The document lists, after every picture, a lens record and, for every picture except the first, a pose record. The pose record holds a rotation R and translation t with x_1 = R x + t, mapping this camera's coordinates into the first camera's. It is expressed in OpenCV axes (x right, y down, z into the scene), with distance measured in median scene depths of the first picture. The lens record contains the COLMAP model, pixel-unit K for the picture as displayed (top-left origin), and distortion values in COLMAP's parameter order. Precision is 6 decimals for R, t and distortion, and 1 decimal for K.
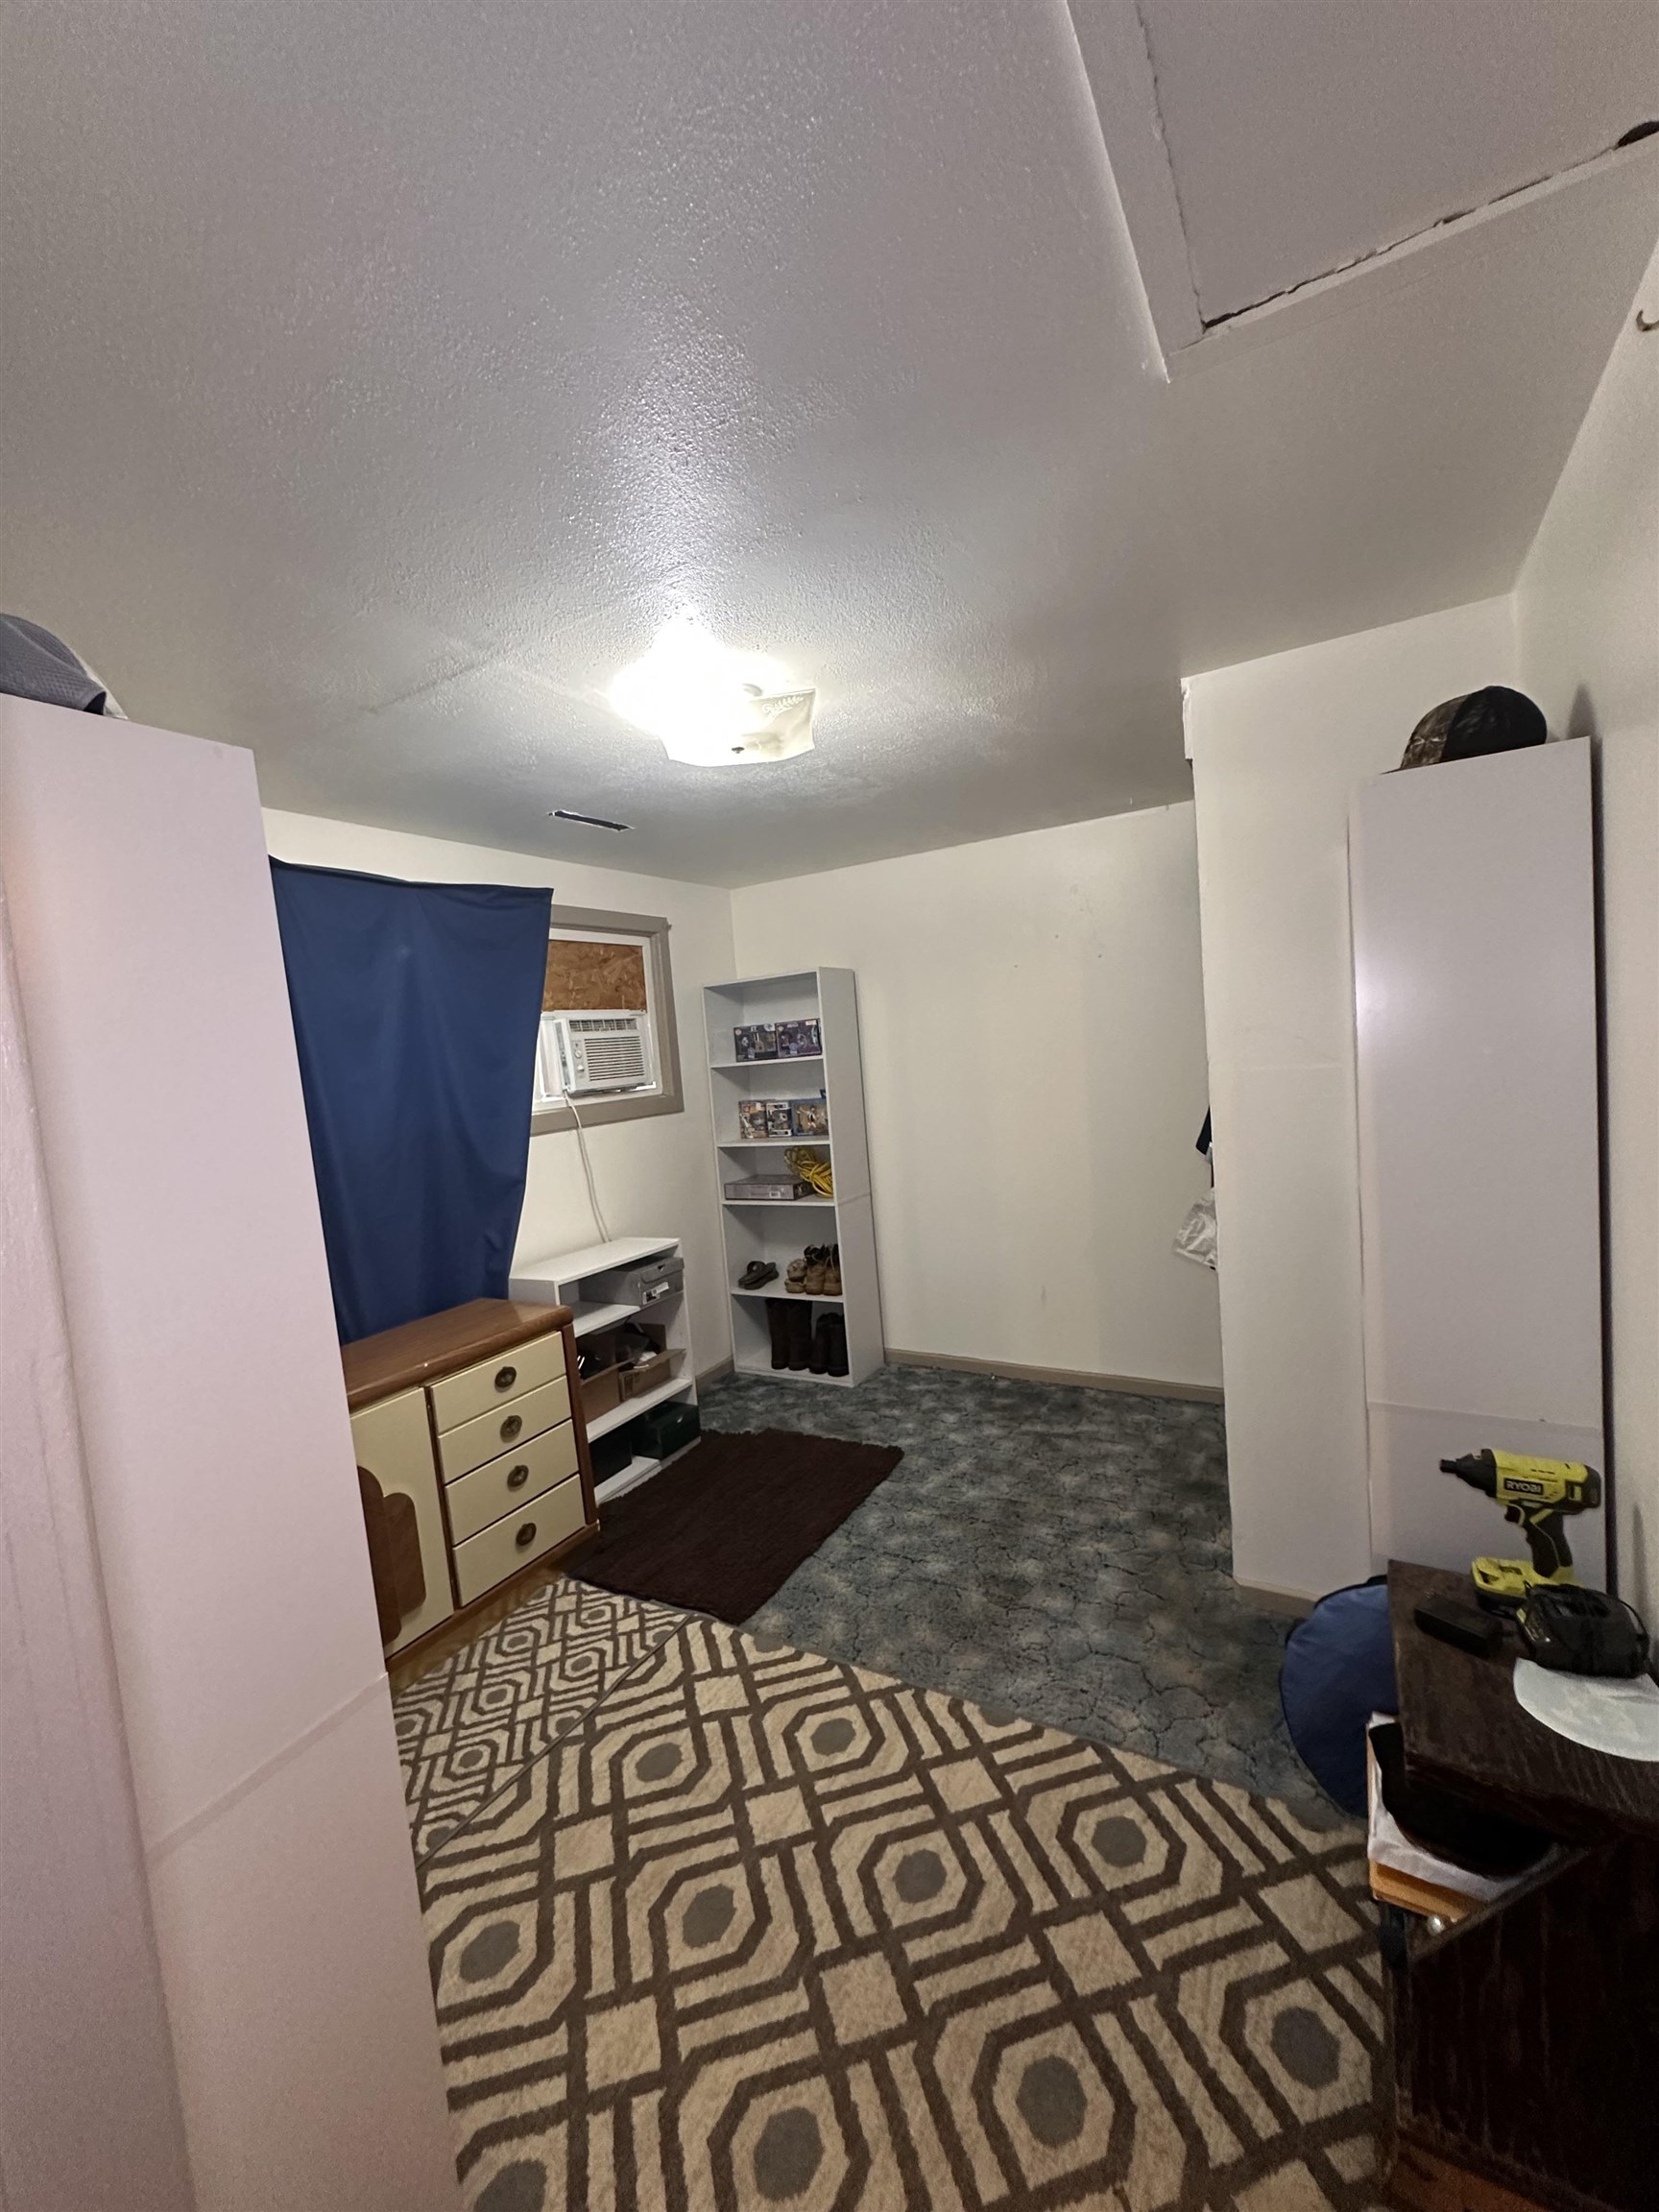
lens RADIAL K [[874.7, 0, 835.3], [0, 874.7, 1103.2], [0, 0, 1]] dist [-0.005346, 0.001264]
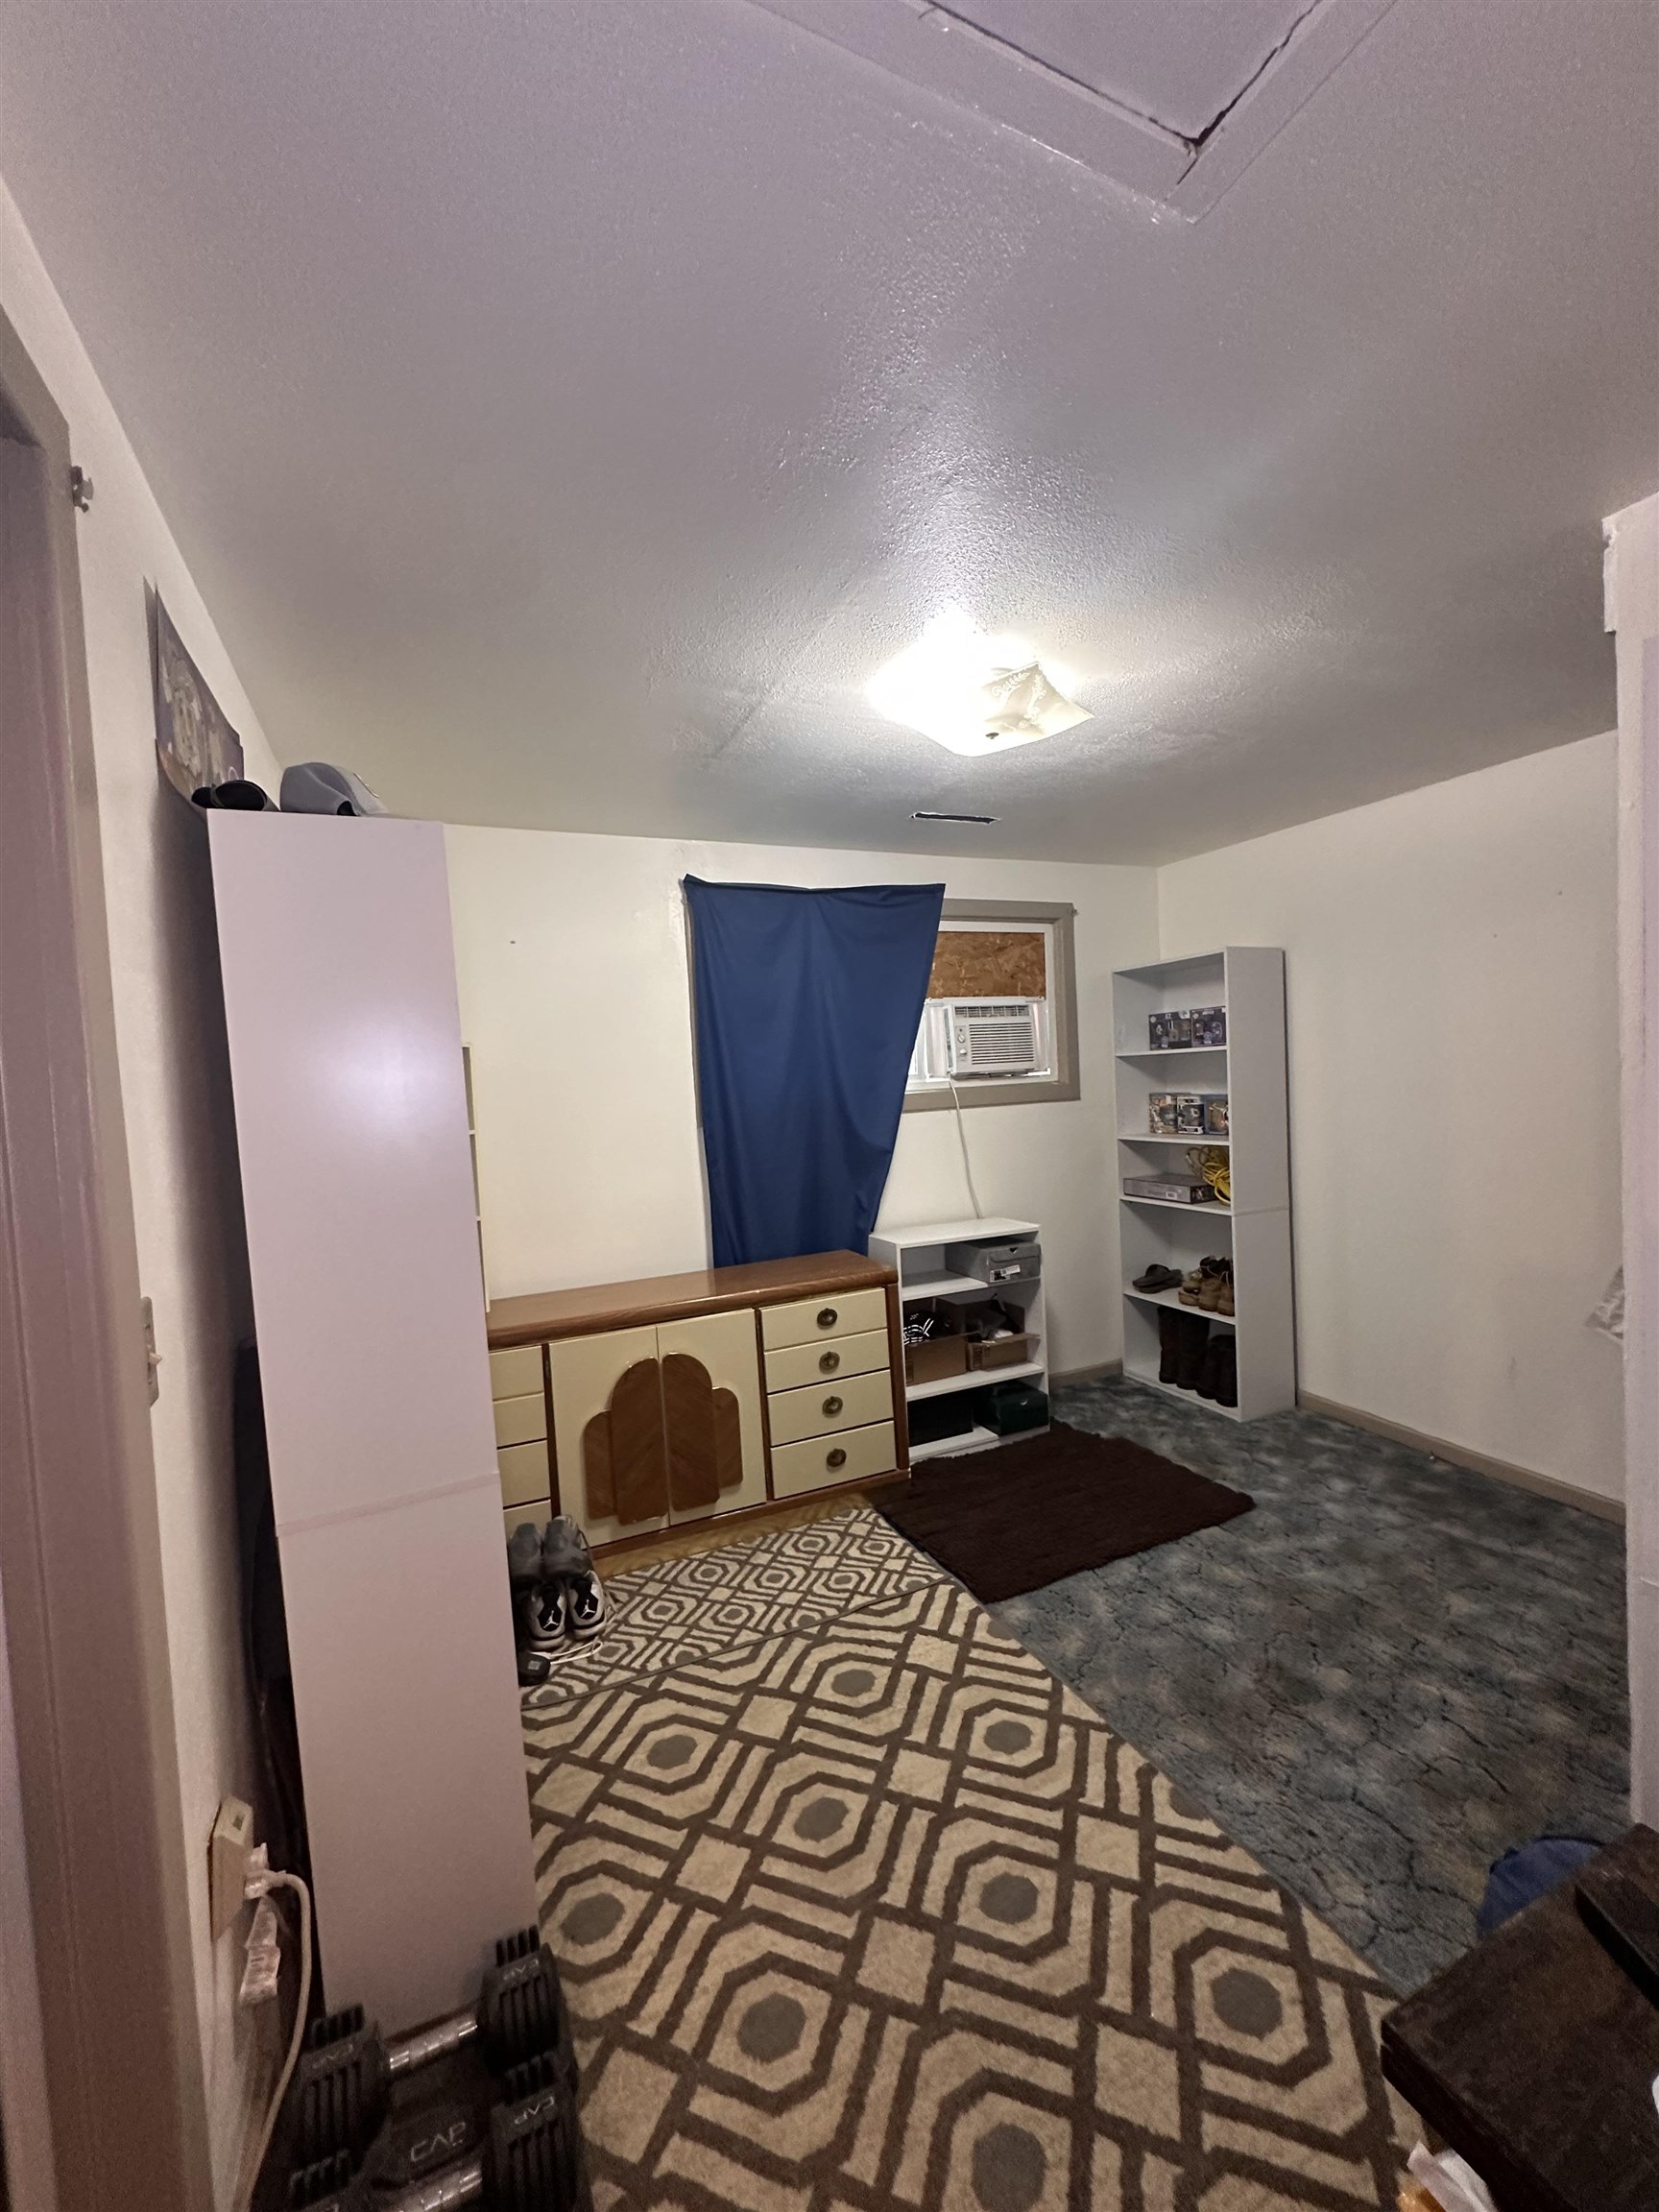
lens RADIAL K [[874.7, 0, 835.8], [0, 874.7, 1104.1], [0, 0, 1]] dist [-0.005346, 0.001264]
pose [[0.817250, 0.062862, -0.572845, 0.306071], [-0.054058, 0.998012, 0.032396, -0.005026], [0.573743, 0.004492, 0.819023, 0.070506]]
